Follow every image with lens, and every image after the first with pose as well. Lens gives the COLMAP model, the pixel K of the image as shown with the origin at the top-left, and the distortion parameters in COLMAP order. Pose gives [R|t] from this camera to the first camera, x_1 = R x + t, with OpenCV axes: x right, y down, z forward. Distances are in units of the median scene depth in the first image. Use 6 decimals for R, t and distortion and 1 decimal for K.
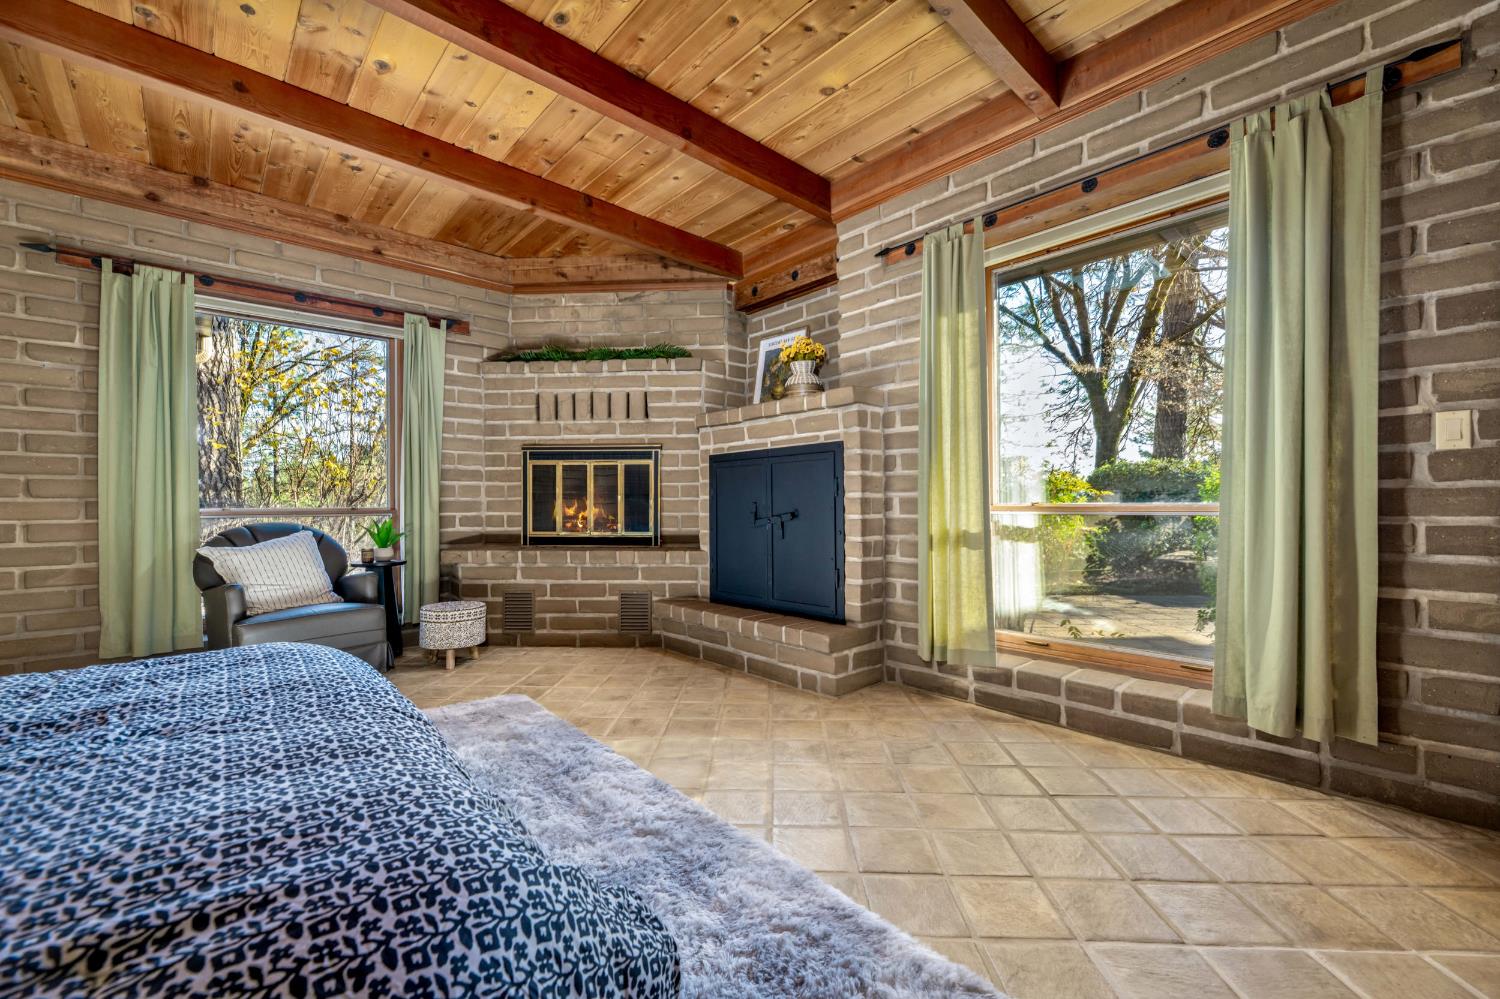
lens RADIAL K [[612.2, 0, 753.1], [0, 612.2, 526.0], [0, 0, 1]] dist [0.000753, -0.000082]
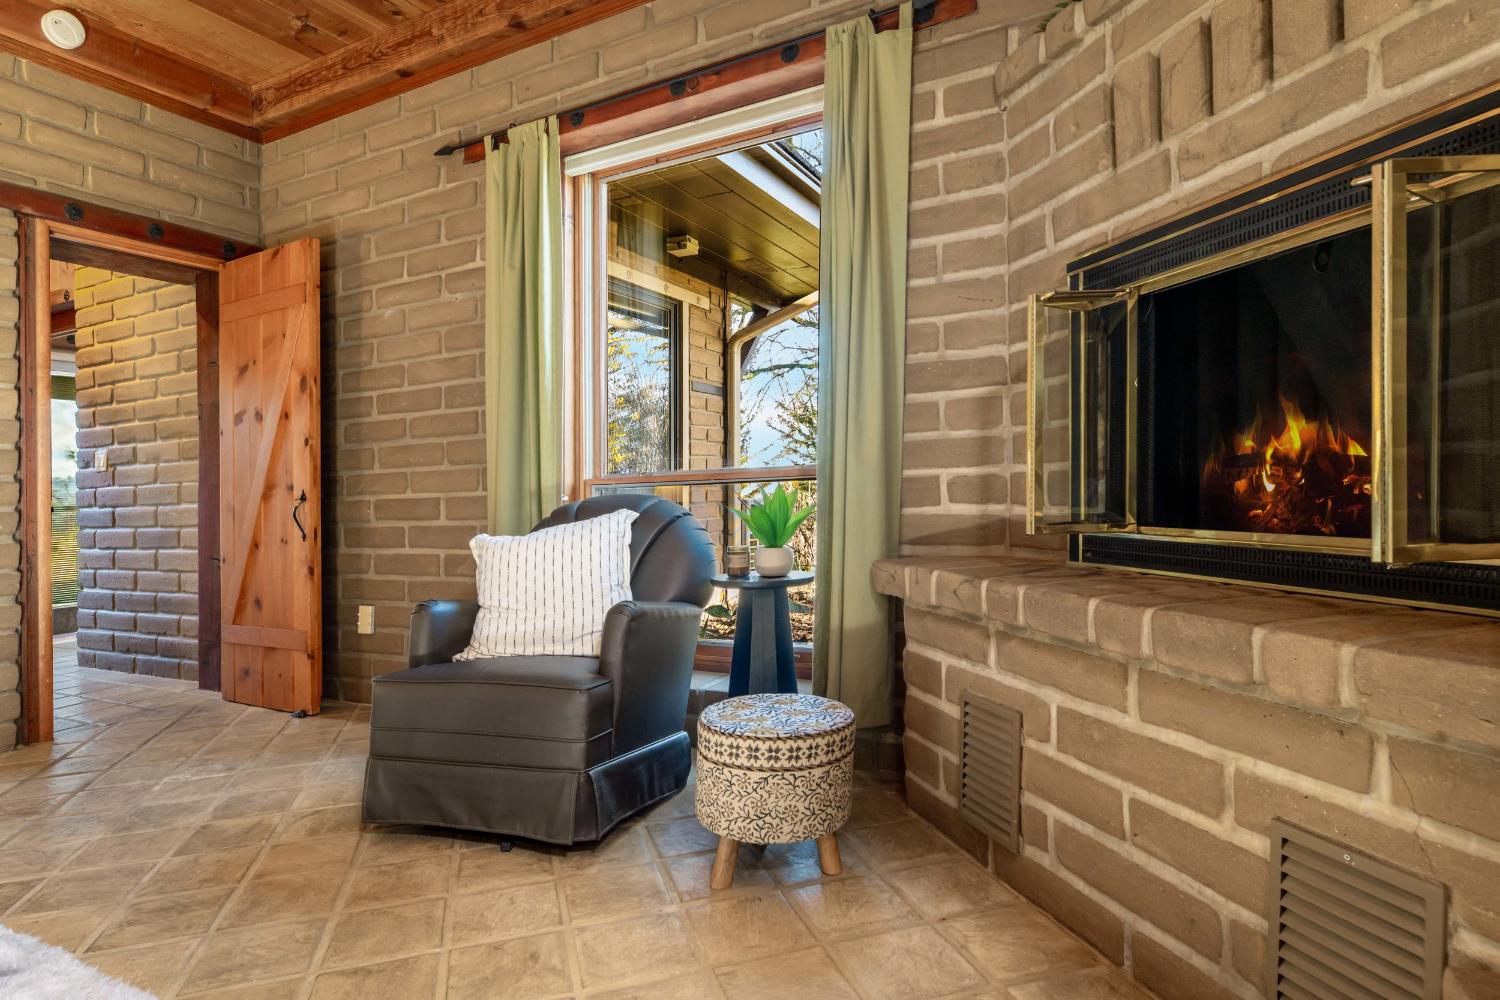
lens RADIAL K [[813.6, 0, 751.3], [0, 813.6, 505.6], [0, 0, 1]] dist [-0.017004, 0.000310]
pose [[0.336610, 0.010189, -0.941589, -0.021687], [-0.002406, 0.999948, 0.009960, -0.002469], [0.941641, -0.001087, 0.336617, 0.710807]]
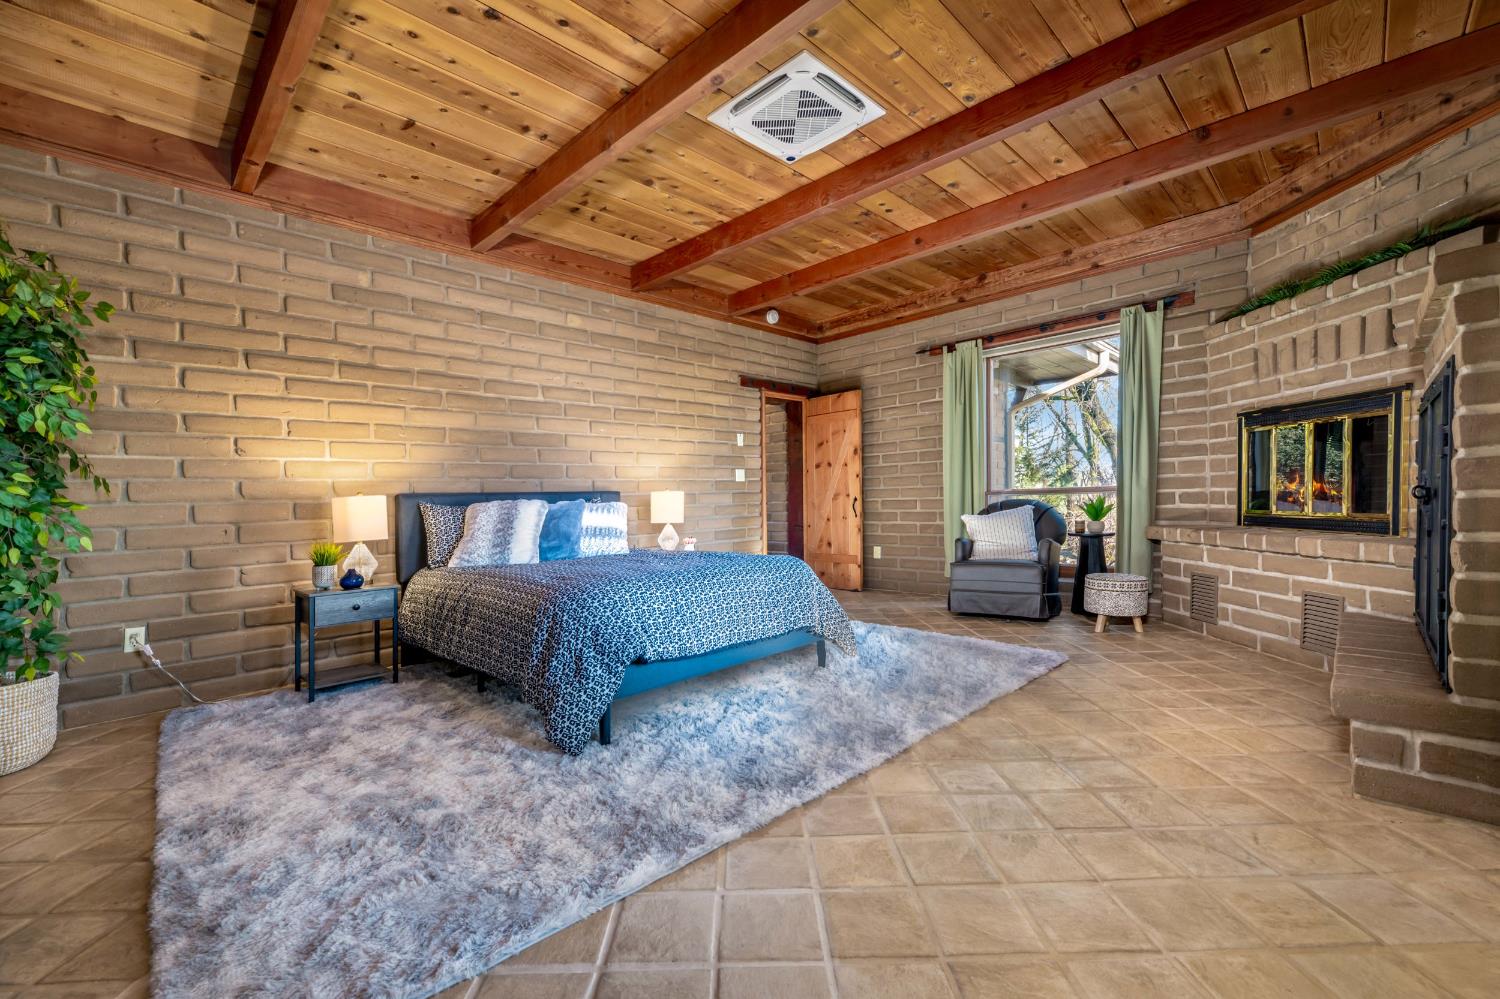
lens RADIAL K [[616.2, 0, 720.6], [0, 616.2, 503.5], [0, 0, 1]] dist [-0.031476, -0.000101]
pose [[0.008957, 0.012730, -0.999879, 0.493475], [-0.004136, 0.999911, 0.012694, -0.008080], [0.999951, 0.004022, 0.009008, 0.258632]]
